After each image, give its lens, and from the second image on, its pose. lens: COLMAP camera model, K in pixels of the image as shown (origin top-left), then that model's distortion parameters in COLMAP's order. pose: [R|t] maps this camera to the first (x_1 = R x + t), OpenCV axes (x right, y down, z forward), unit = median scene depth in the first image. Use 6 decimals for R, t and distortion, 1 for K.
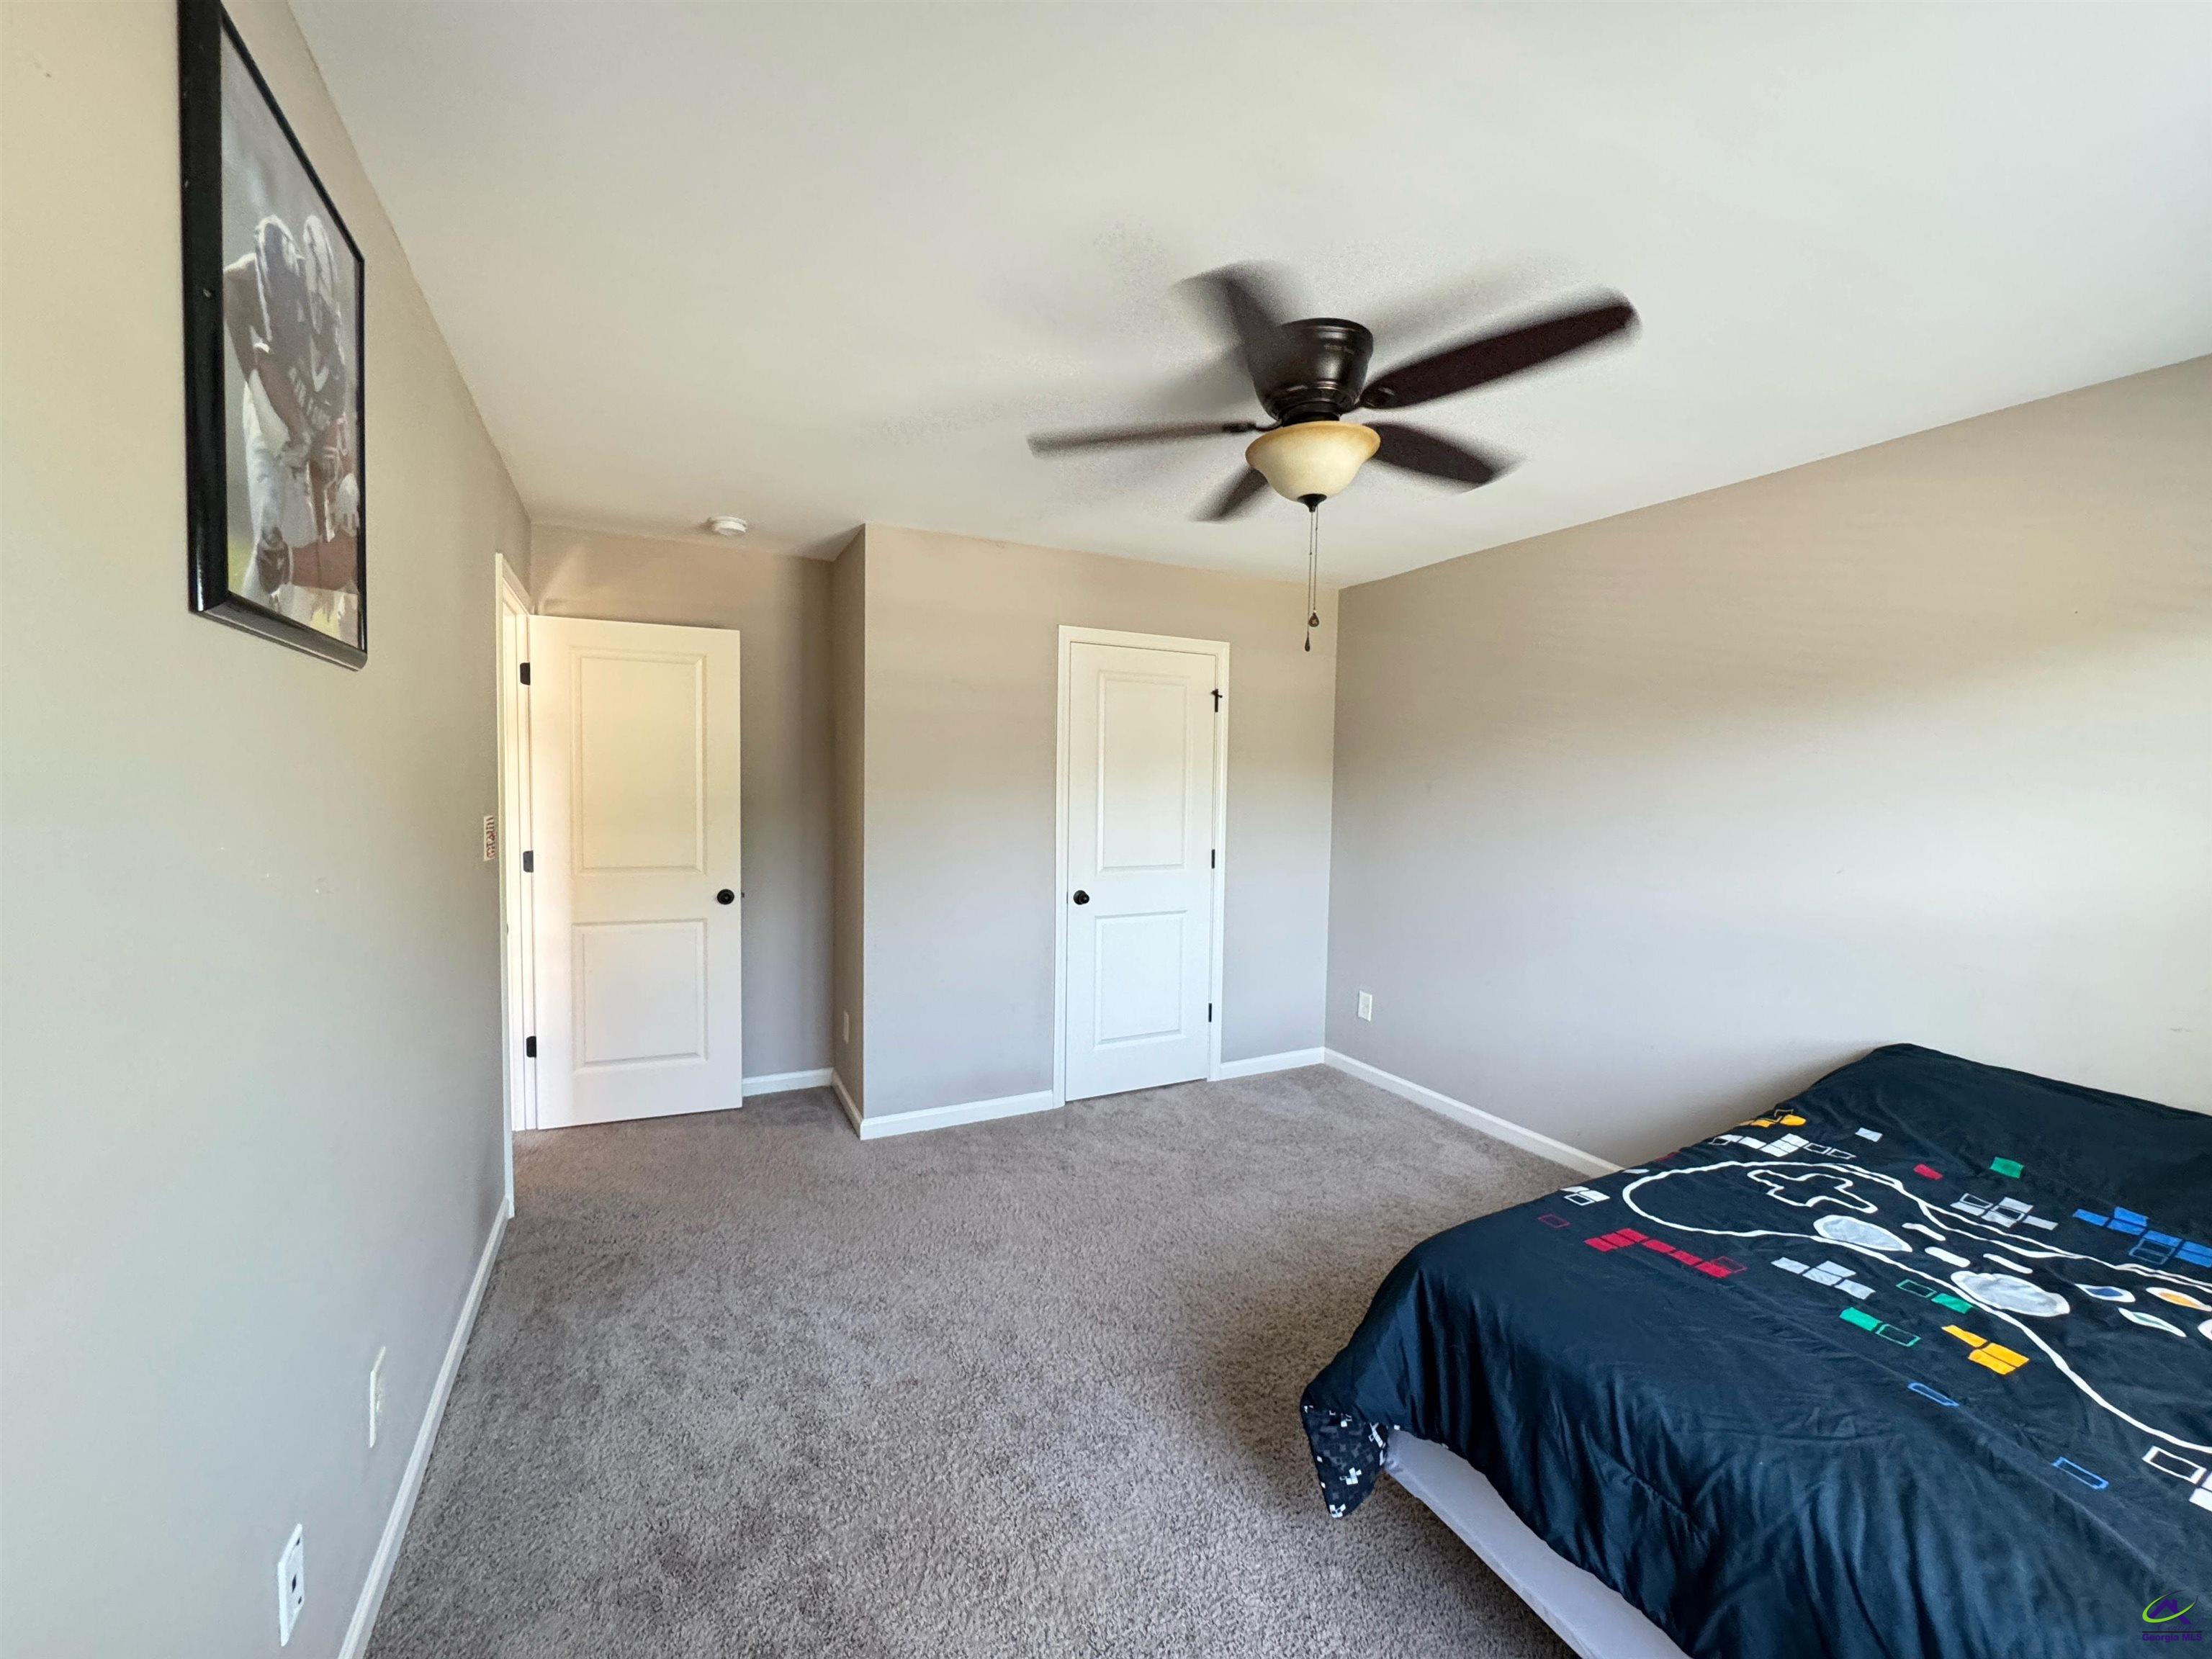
lens RADIAL K [[882.5, 0, 1119.5], [0, 882.5, 829.3], [0, 0, 1]] dist [-0.004204, 0.000417]
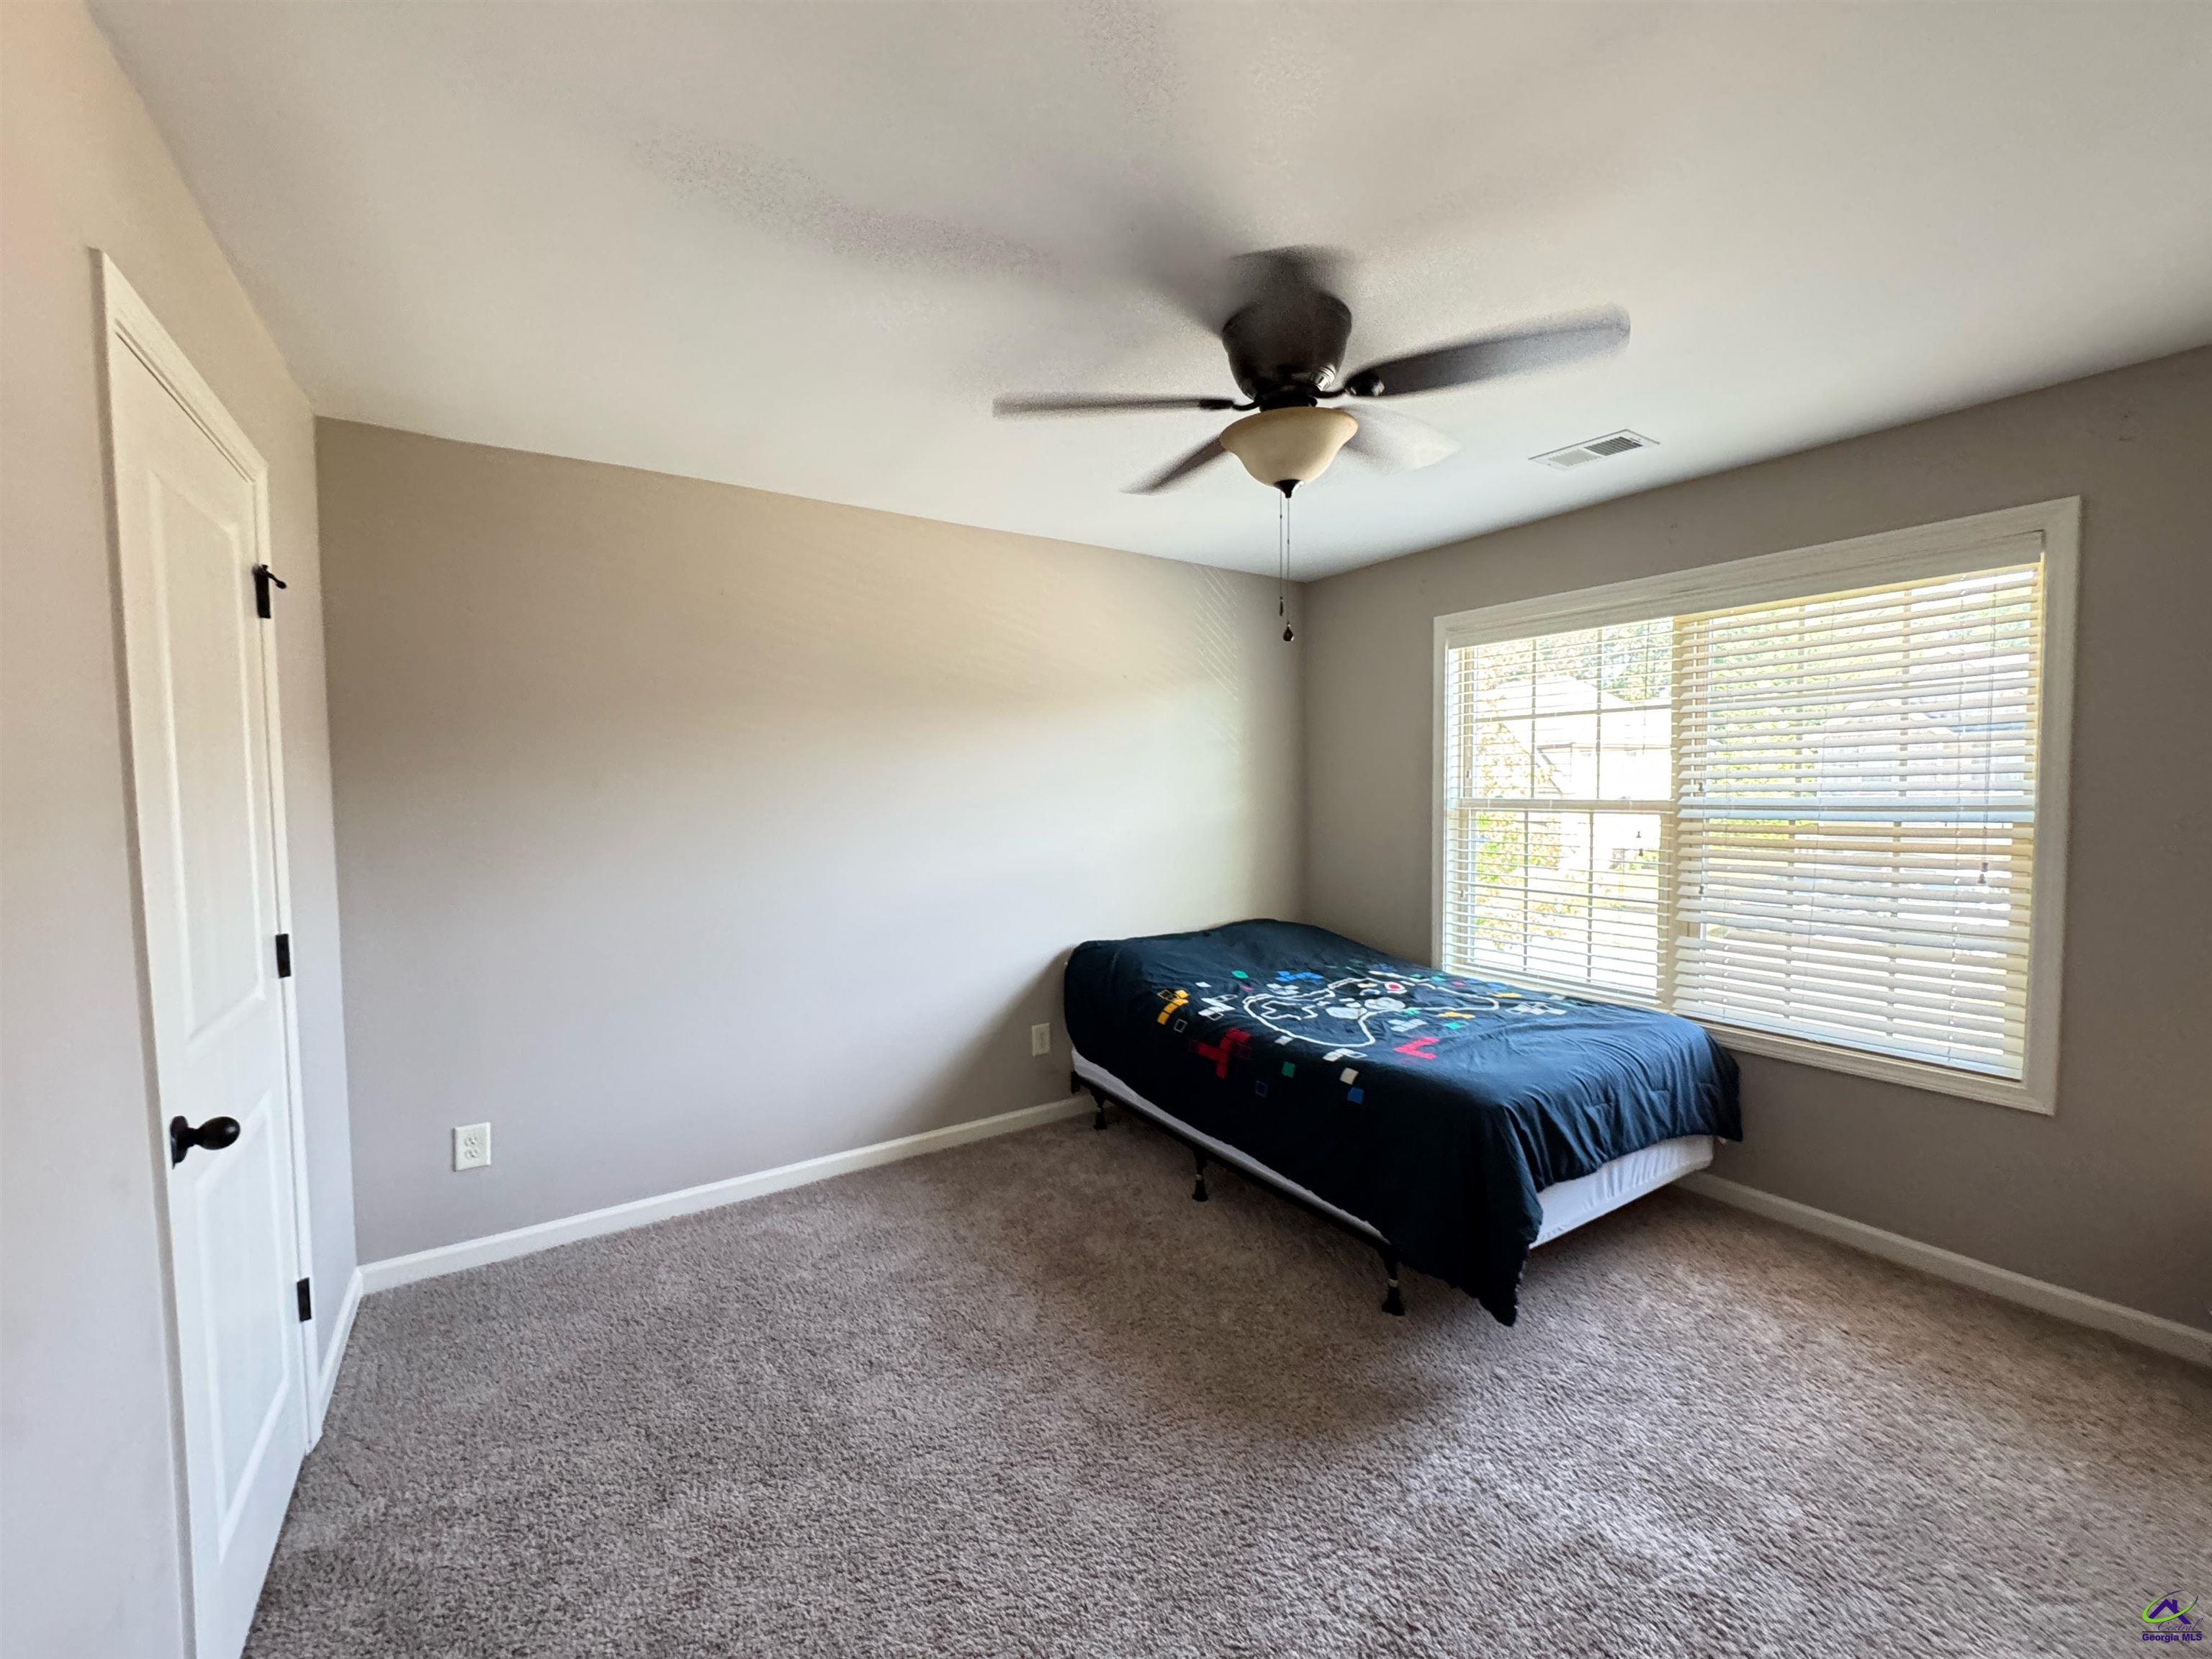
lens RADIAL K [[882.5, 0, 1117.7], [0, 882.5, 821.1], [0, 0, 1]] dist [-0.004204, 0.000417]
pose [[-0.110797, -0.061569, 0.991934, -0.450159], [0.052782, 0.996306, 0.067736, -0.049965], [-0.992440, 0.059862, -0.107138, 0.772276]]
